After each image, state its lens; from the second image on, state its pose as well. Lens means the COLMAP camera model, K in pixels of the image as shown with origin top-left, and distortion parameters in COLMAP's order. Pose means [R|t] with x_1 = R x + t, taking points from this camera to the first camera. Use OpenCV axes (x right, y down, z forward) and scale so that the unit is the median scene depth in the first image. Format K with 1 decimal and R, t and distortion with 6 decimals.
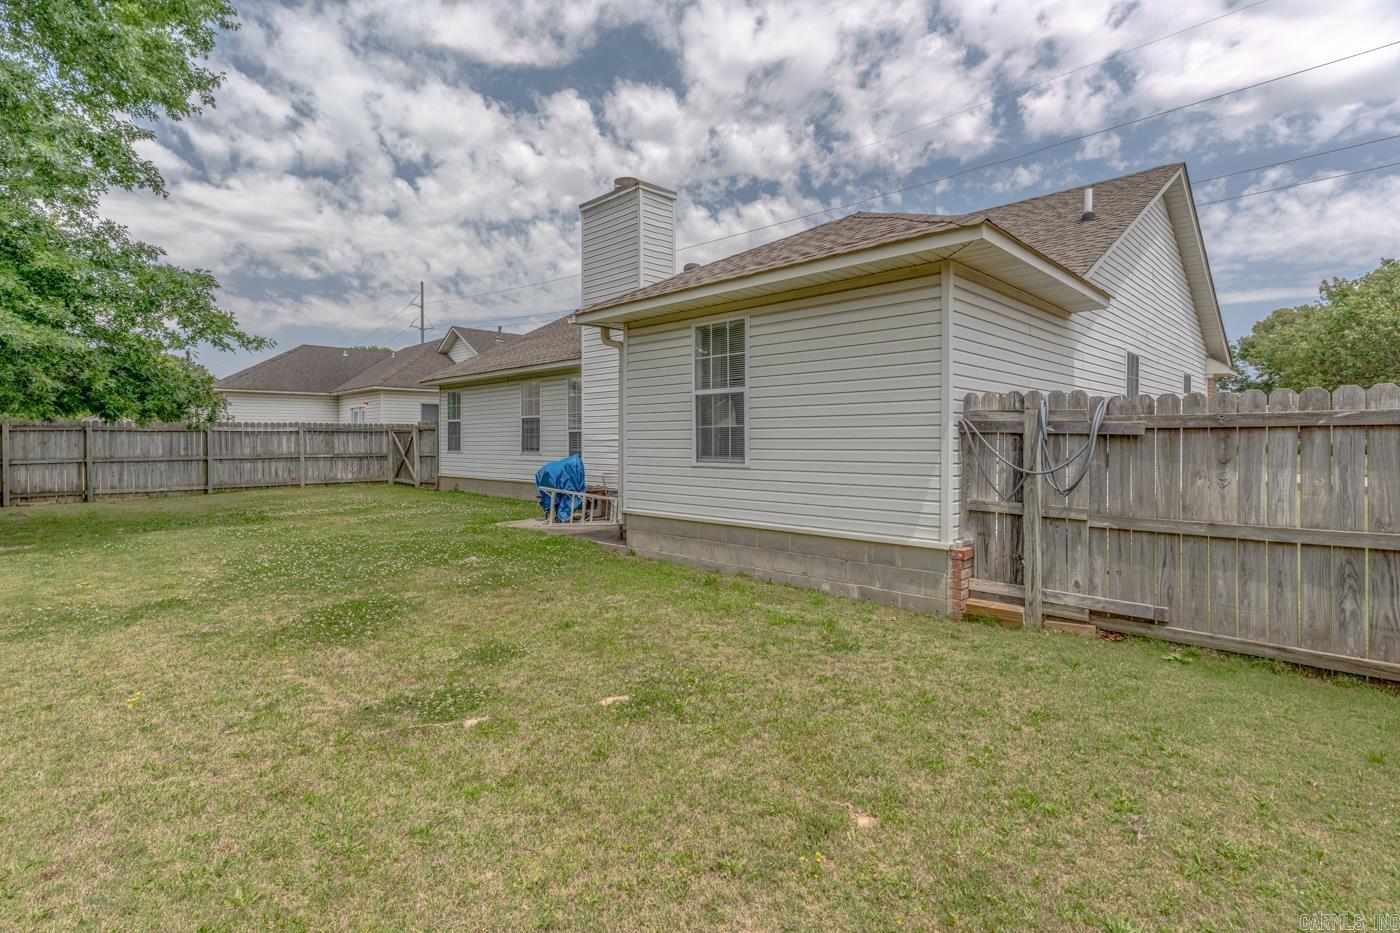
lens RADIAL K [[674.0, 0, 698.5], [0, 674.0, 460.4], [0, 0, 1]] dist [0.000980, -0.000191]
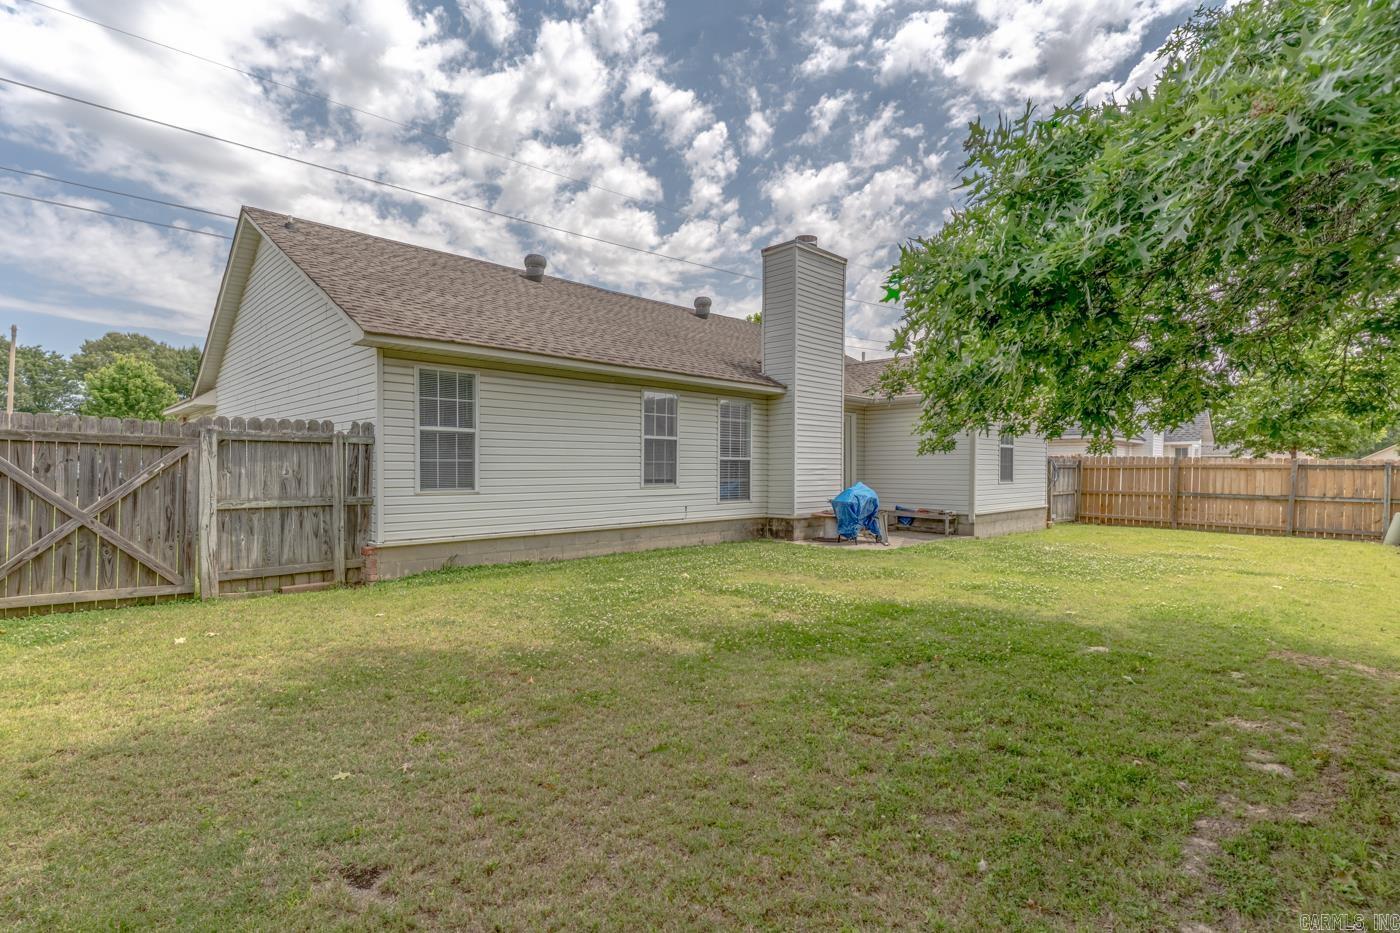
lens RADIAL K [[691.8, 0, 713.4], [0, 691.8, 457.6], [0, 0, 1]] dist [0.027086, -0.000440]
pose [[0.026589, 0.007034, 0.999622, -1.192949], [0.025895, 0.999635, -0.007723, -0.035106], [-0.999311, 0.026090, 0.026397, 0.523239]]
